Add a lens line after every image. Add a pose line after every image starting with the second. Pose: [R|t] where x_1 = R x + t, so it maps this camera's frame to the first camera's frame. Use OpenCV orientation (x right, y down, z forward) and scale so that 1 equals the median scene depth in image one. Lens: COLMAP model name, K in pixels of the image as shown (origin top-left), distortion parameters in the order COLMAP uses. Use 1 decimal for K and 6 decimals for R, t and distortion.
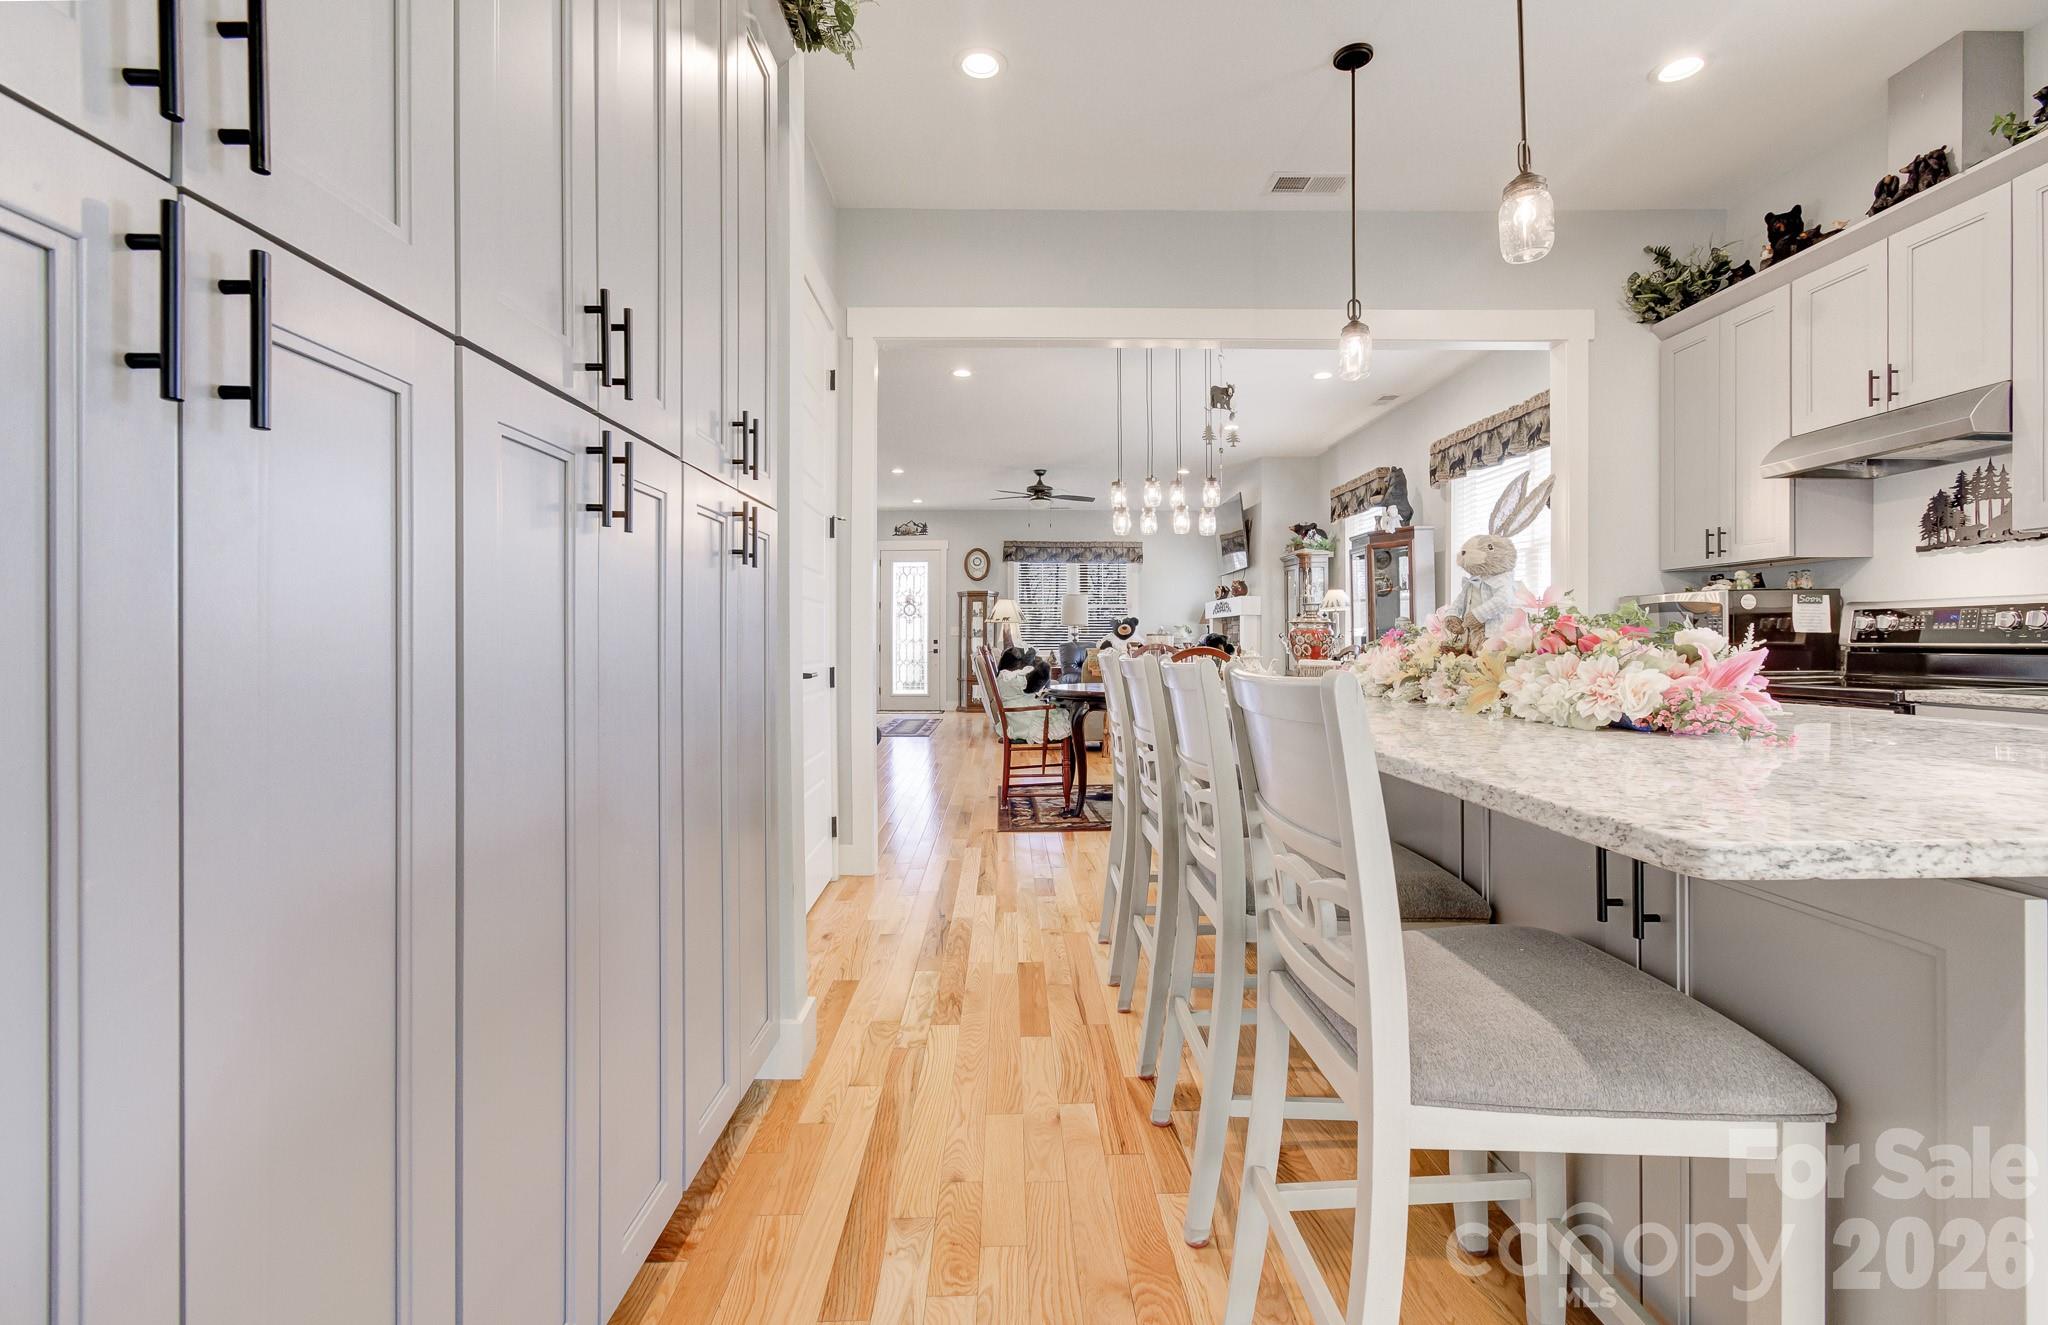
lens RADIAL K [[905.9, 0, 1013.9], [0, 905.9, 638.3], [0, 0, 1]] dist [-0.002449, 0.003861]
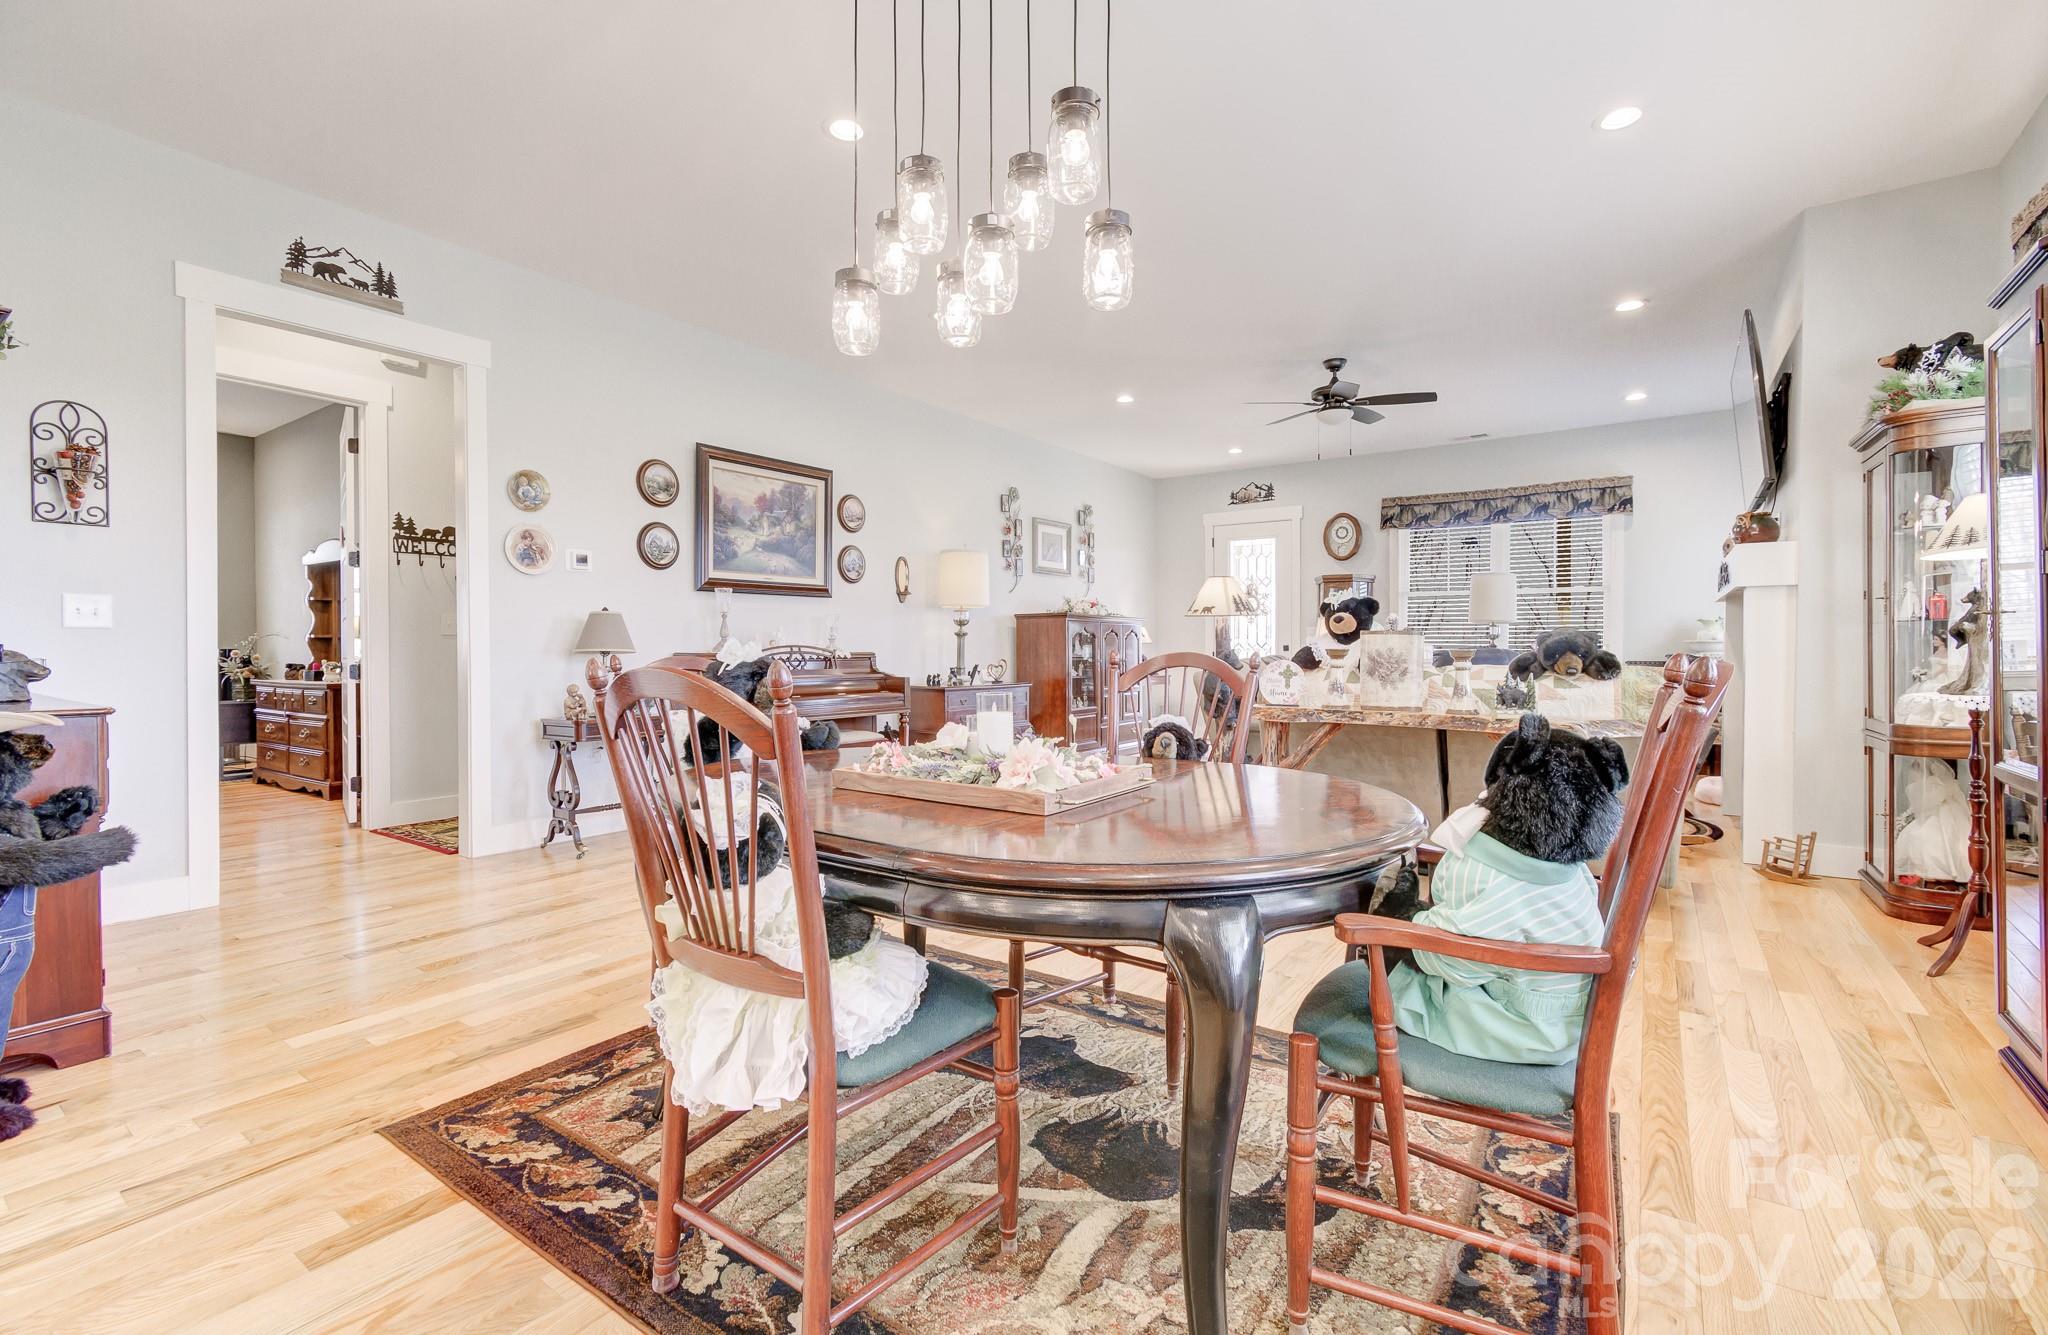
lens RADIAL K [[905.9, 0, 1023.2], [0, 905.9, 641.2], [0, 0, 1]] dist [-0.002449, 0.003861]
pose [[0.822992, -0.007637, -0.568002, 0.535432], [0.004415, 0.999965, -0.007047, 0.005941], [0.568036, 0.003292, 0.822997, 1.090943]]
